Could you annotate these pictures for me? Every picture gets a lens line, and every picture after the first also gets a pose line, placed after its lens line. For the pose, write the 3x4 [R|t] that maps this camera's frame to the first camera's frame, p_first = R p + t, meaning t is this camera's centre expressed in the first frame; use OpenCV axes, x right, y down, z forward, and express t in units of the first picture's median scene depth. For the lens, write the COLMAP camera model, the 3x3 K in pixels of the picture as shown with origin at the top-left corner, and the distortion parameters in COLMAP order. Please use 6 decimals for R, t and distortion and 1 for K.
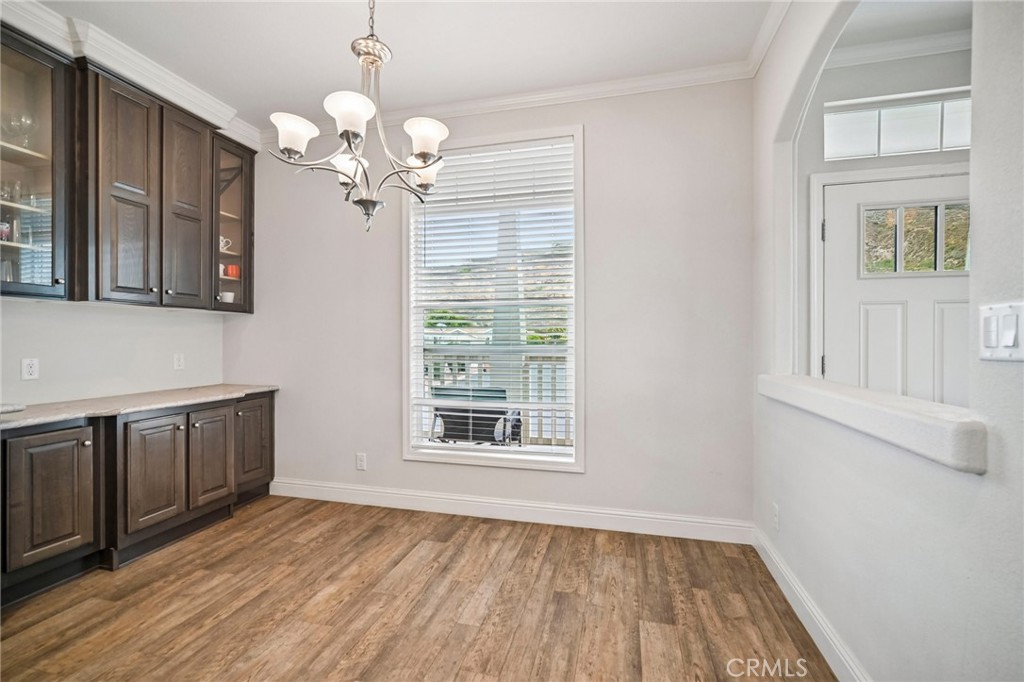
lens RADIAL K [[440.5, 0, 512.0], [0, 440.5, 341.0], [0, 0, 1]] dist [0.002932, 0.000759]
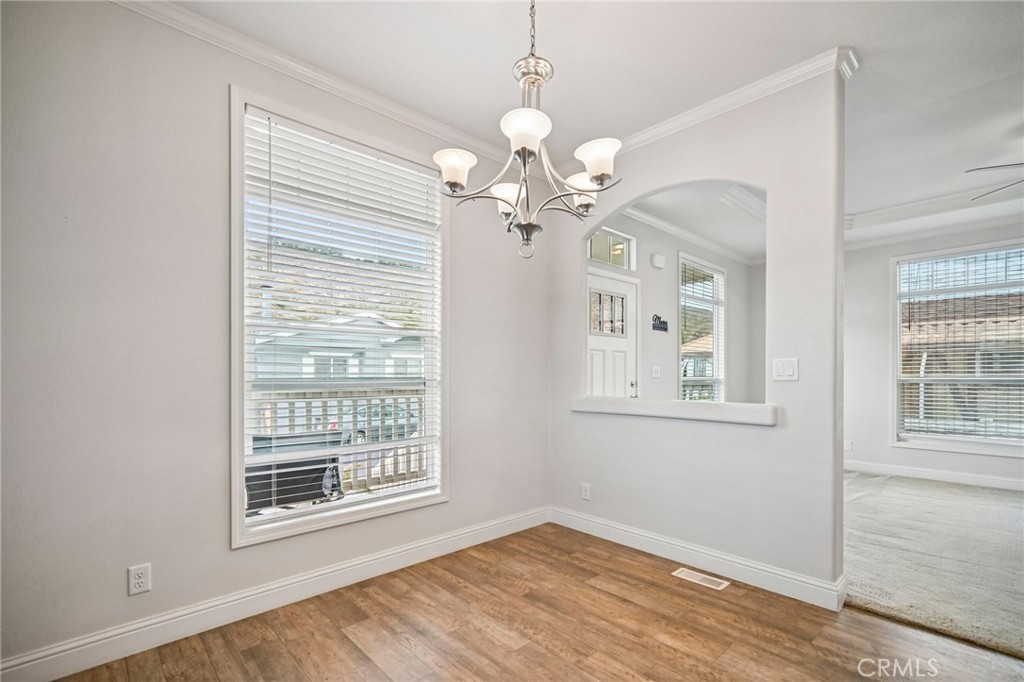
lens RADIAL K [[468.0, 0, 509.4], [0, 468.0, 375.5], [0, 0, 1]] dist [0.000243, 0.000380]
pose [[0.547393, -0.004314, 0.836864, -0.747392], [0.003270, 0.999990, 0.003016, 0.001704], [-0.836869, 0.001086, 0.547402, 0.304234]]
